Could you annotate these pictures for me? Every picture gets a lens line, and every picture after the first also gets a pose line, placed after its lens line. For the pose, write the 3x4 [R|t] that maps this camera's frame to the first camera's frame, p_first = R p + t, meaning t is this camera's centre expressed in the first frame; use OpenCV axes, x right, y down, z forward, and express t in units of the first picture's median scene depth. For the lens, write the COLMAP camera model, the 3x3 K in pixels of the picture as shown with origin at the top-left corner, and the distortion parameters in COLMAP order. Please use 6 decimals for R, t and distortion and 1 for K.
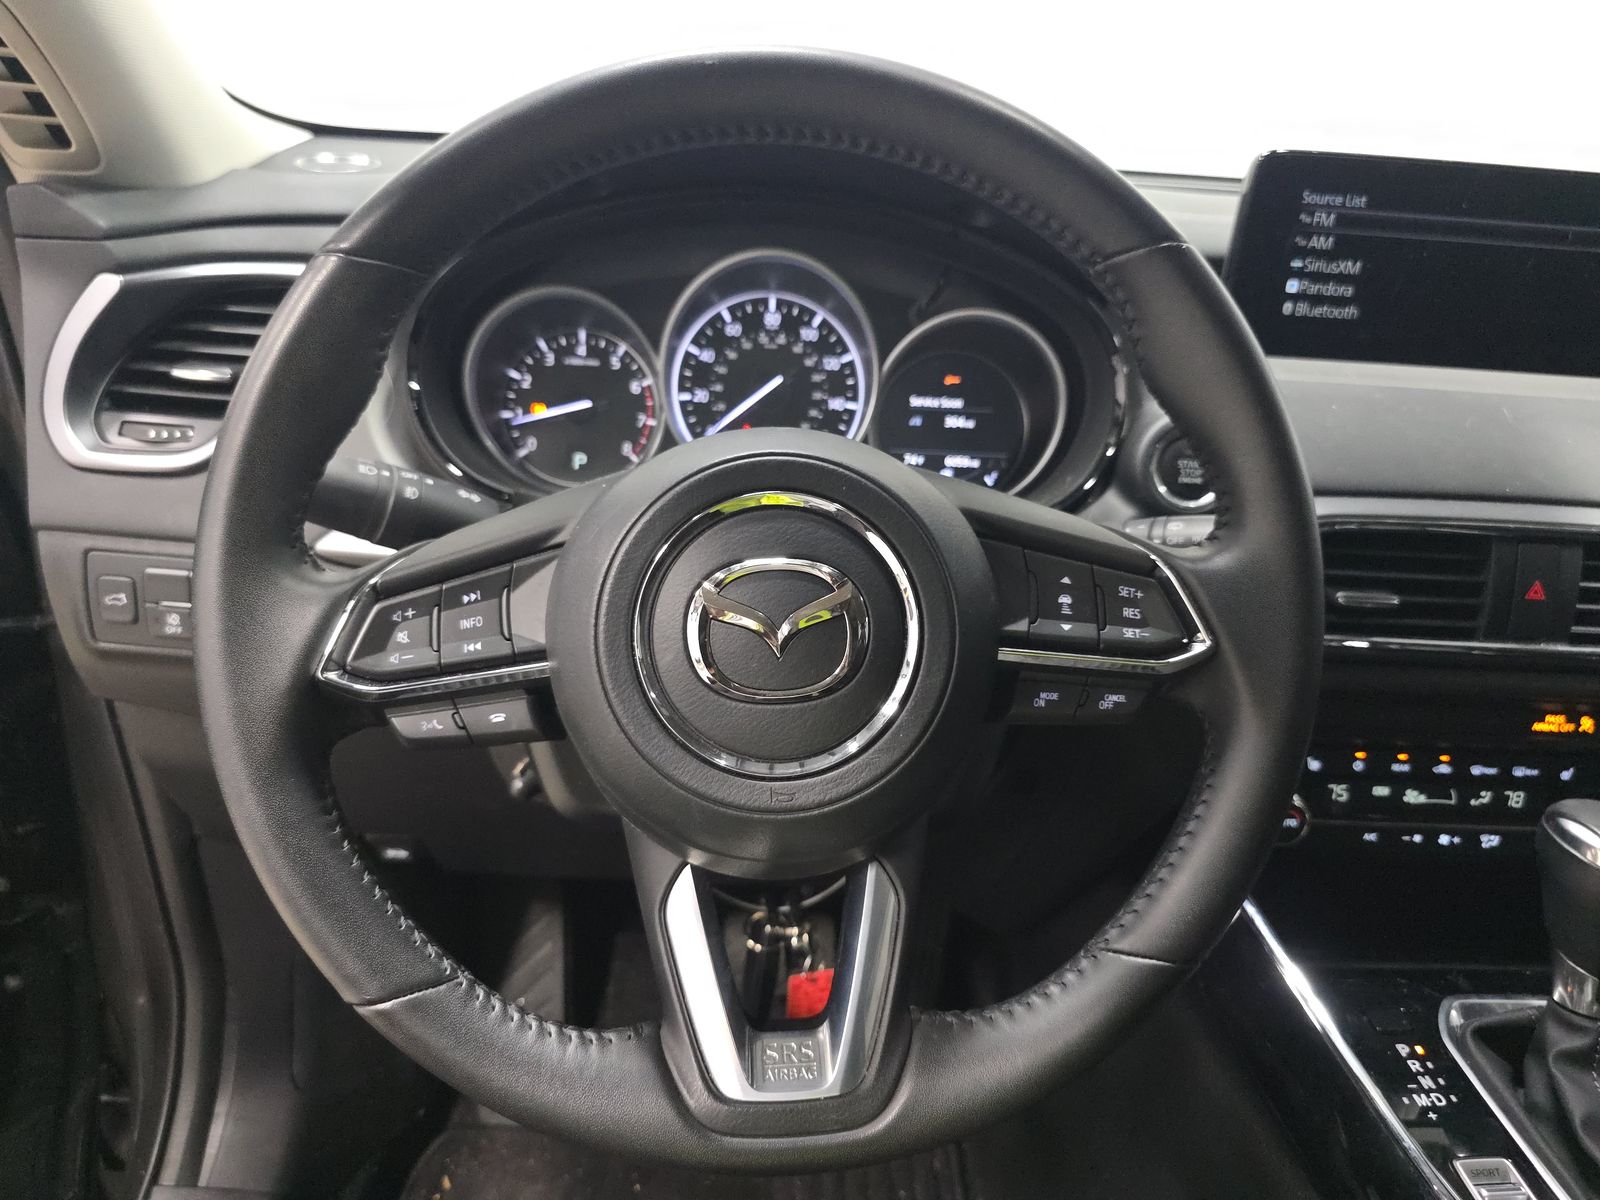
lens RADIAL K [[1091.6, 0, 800.0], [0, 1091.6, 600.0], [0, 0, 1]] dist [-0.005017, -0.000616]
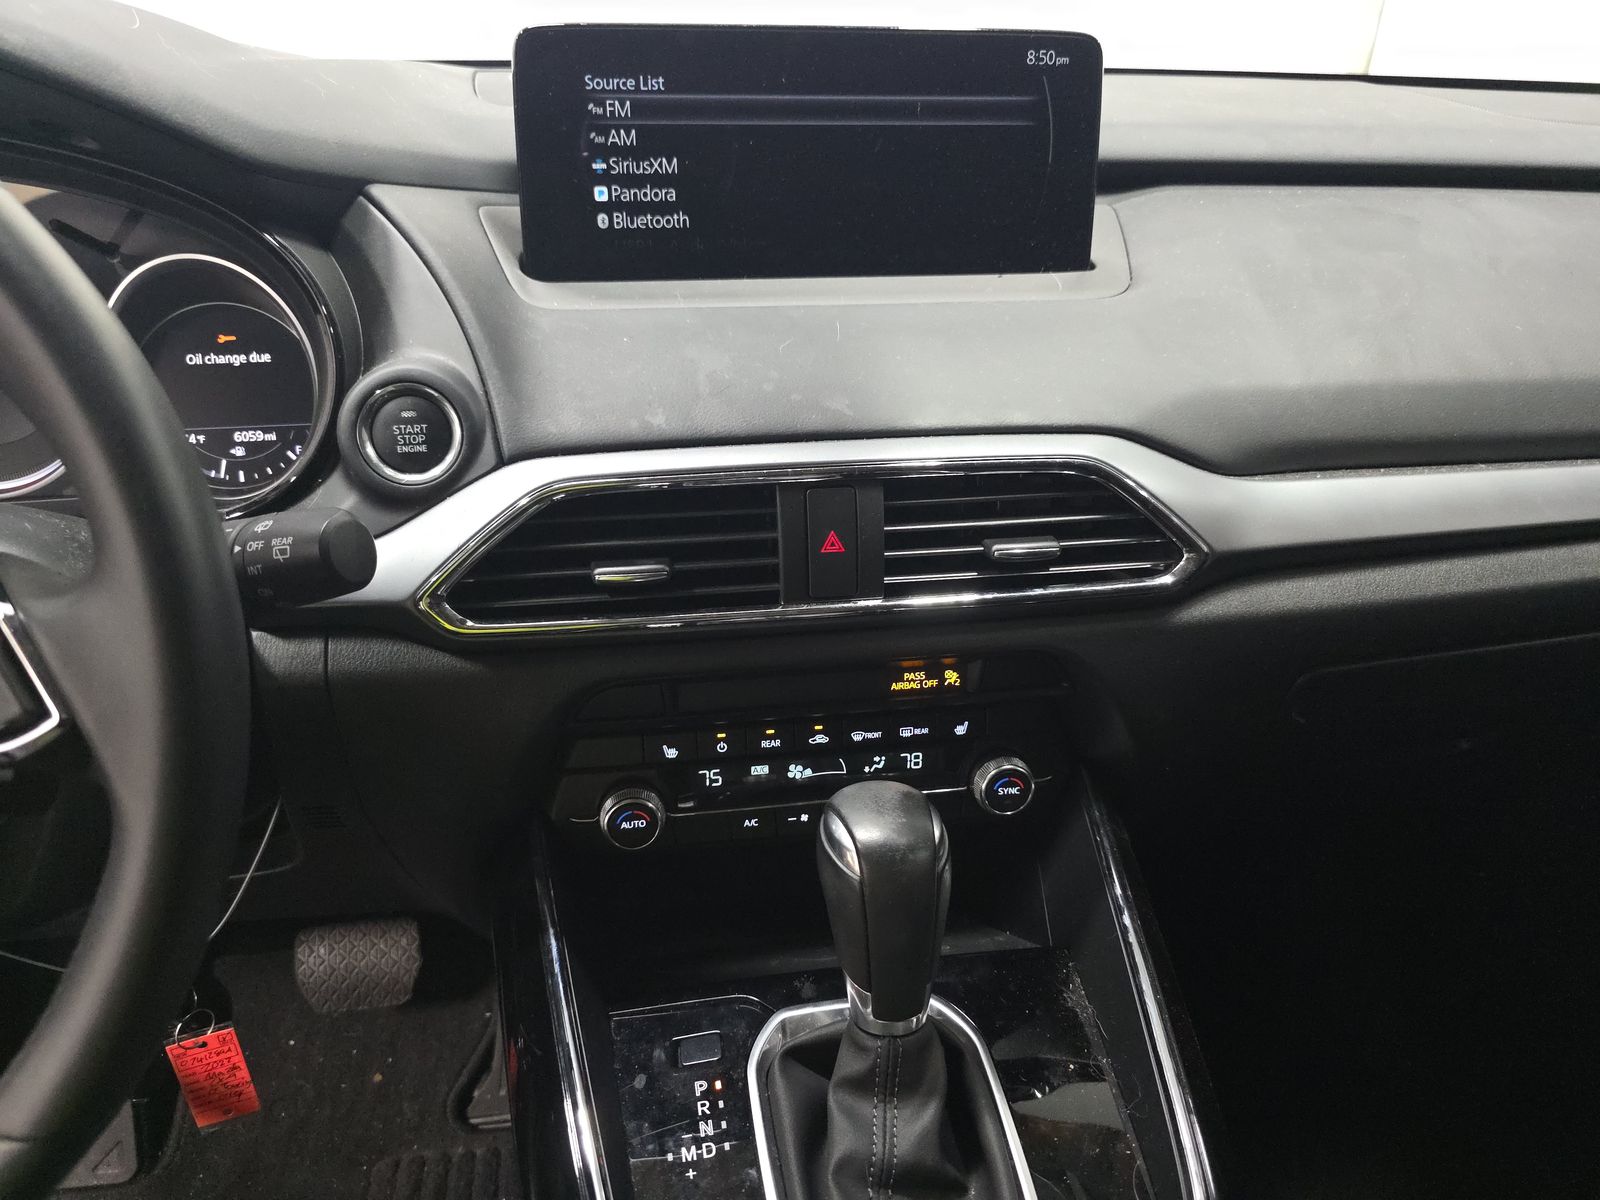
lens RADIAL K [[1079.8, 0, 800.0], [0, 1079.8, 600.0], [0, 0, 1]] dist [0.026992, -0.000968]
pose [[0.991081, -0.105863, 0.080937, 0.512688], [0.098808, 0.991322, 0.086706, -0.035603], [-0.089414, -0.077935, 0.992941, 0.134573]]
